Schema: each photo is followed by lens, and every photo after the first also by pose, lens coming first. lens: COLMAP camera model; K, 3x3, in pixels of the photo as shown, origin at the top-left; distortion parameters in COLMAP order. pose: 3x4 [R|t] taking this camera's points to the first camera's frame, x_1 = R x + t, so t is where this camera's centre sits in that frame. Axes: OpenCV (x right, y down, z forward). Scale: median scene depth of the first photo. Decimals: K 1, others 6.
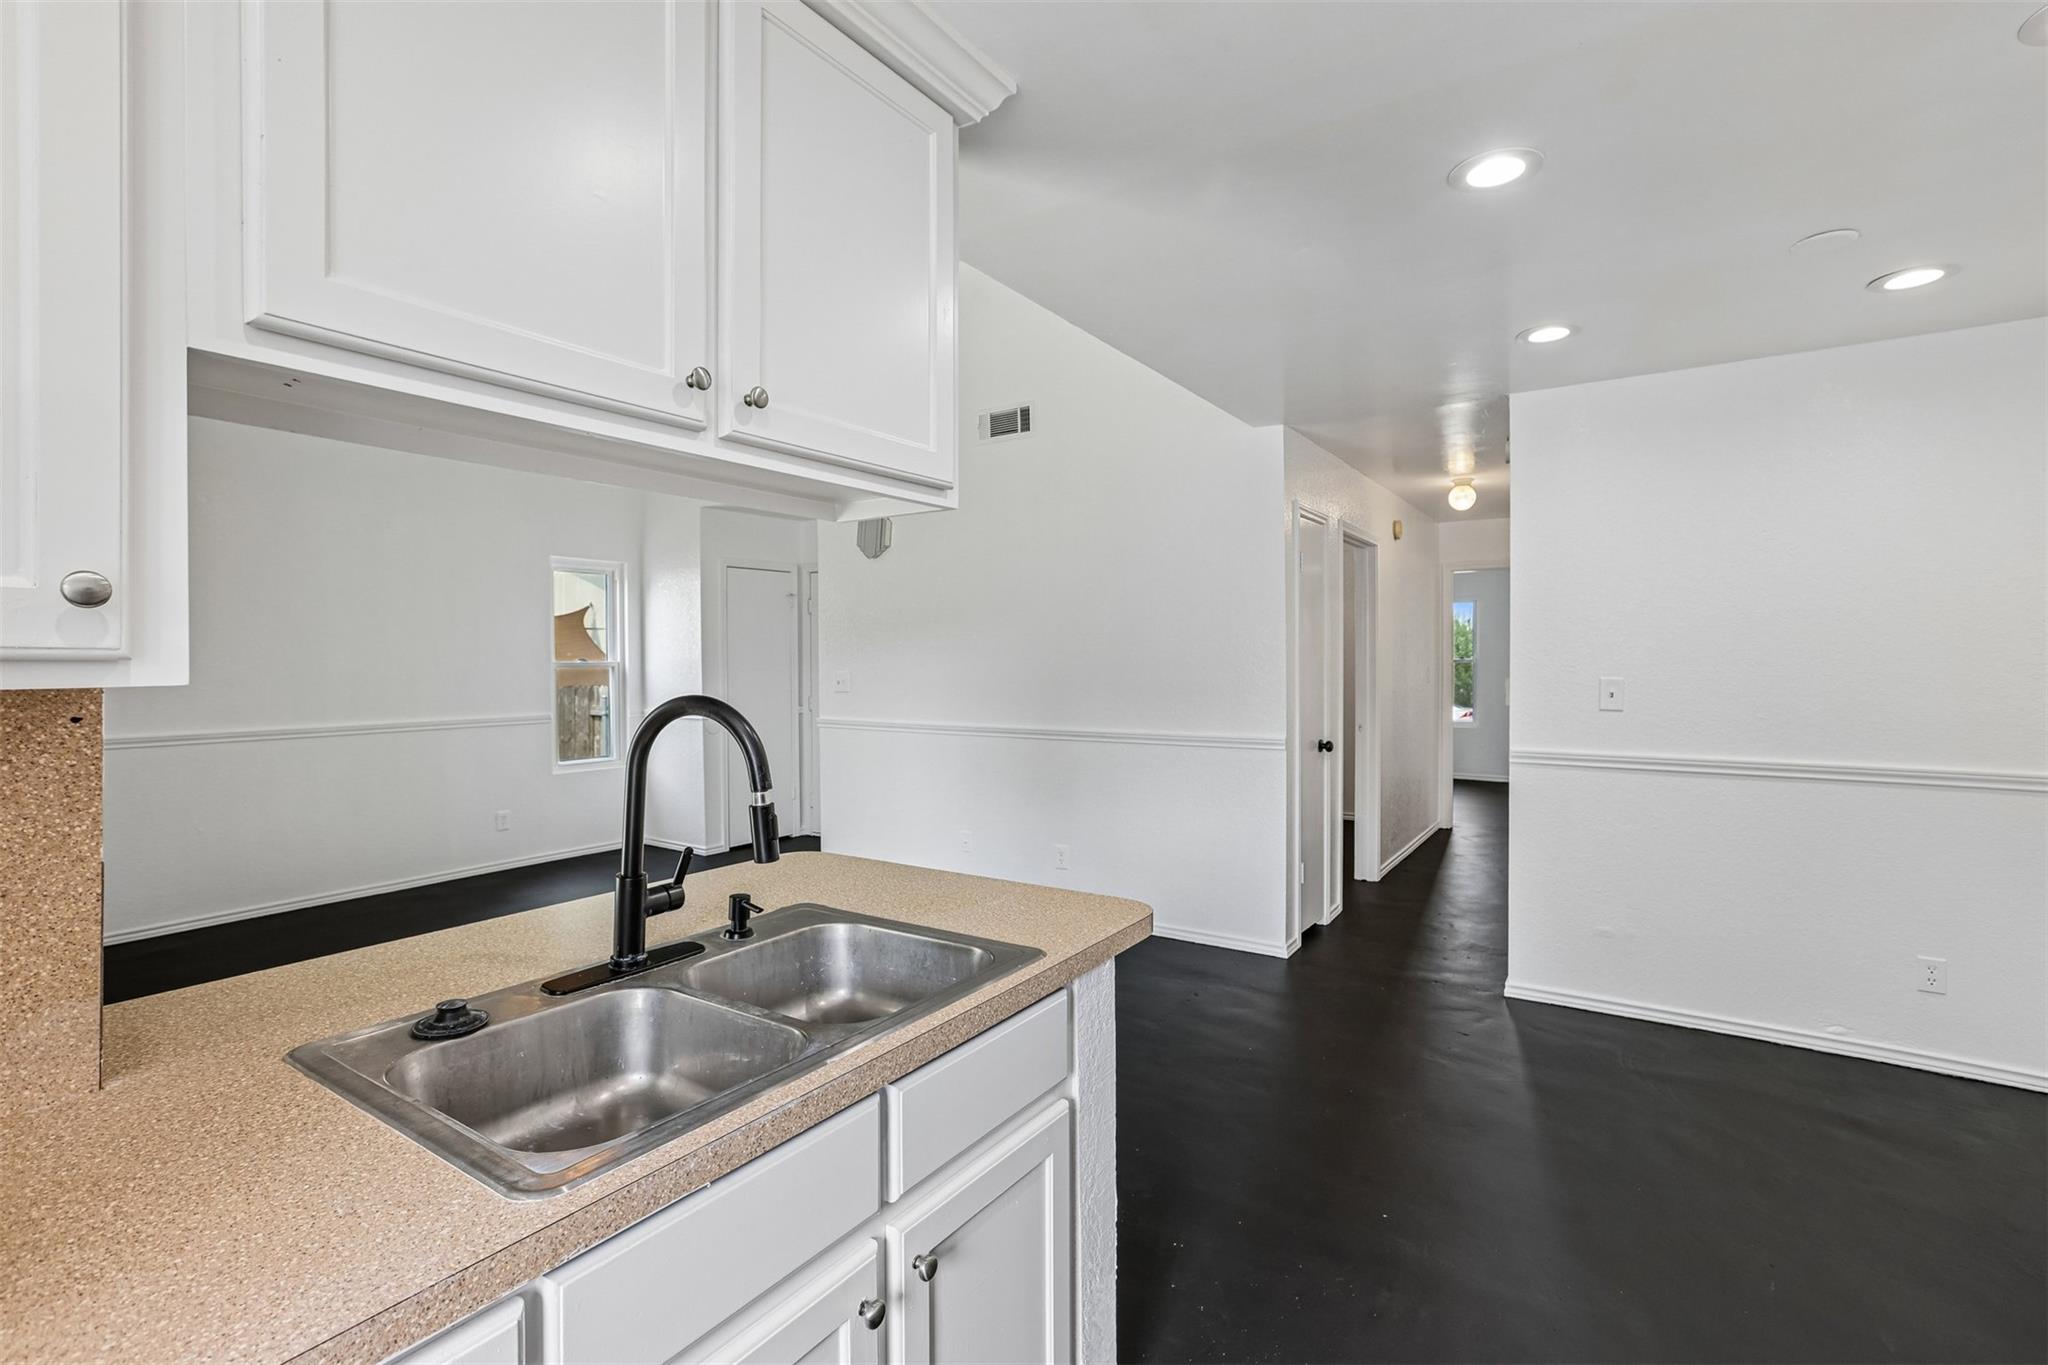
lens RADIAL K [[937.4, 0, 1033.4], [0, 937.4, 676.0], [0, 0, 1]] dist [-0.033020, 0.006469]
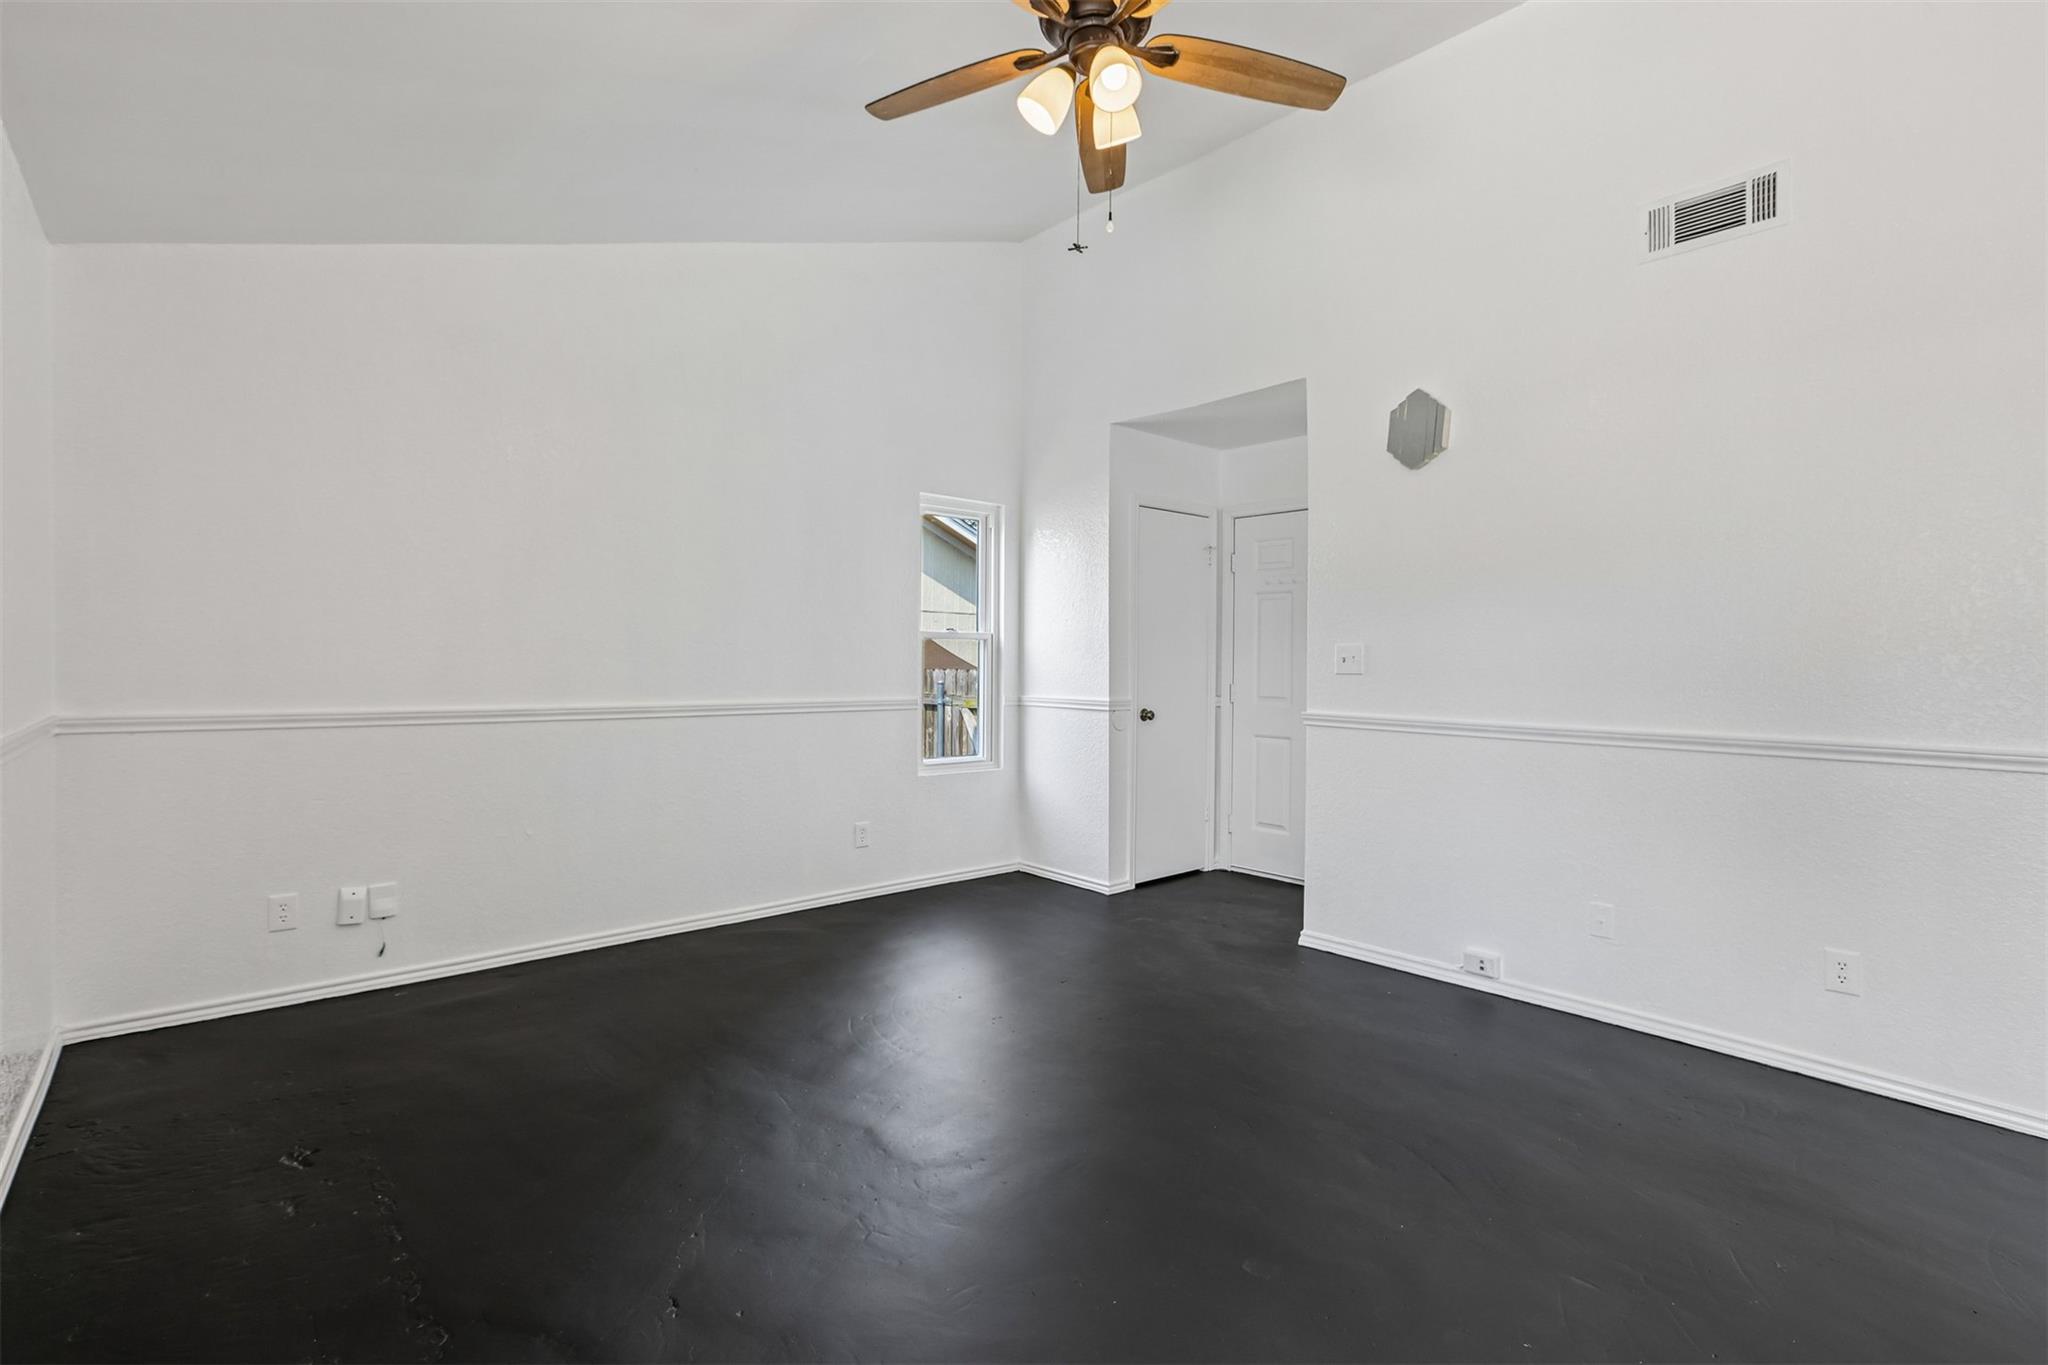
lens RADIAL K [[937.4, 0, 1026.7], [0, 937.4, 679.8], [0, 0, 1]] dist [-0.033020, 0.006469]
pose [[0.966398, 0.020296, -0.256249, -0.225488], [-0.019987, 0.999793, 0.003814, 0.020482], [0.256274, 0.001436, 0.966603, 0.262461]]
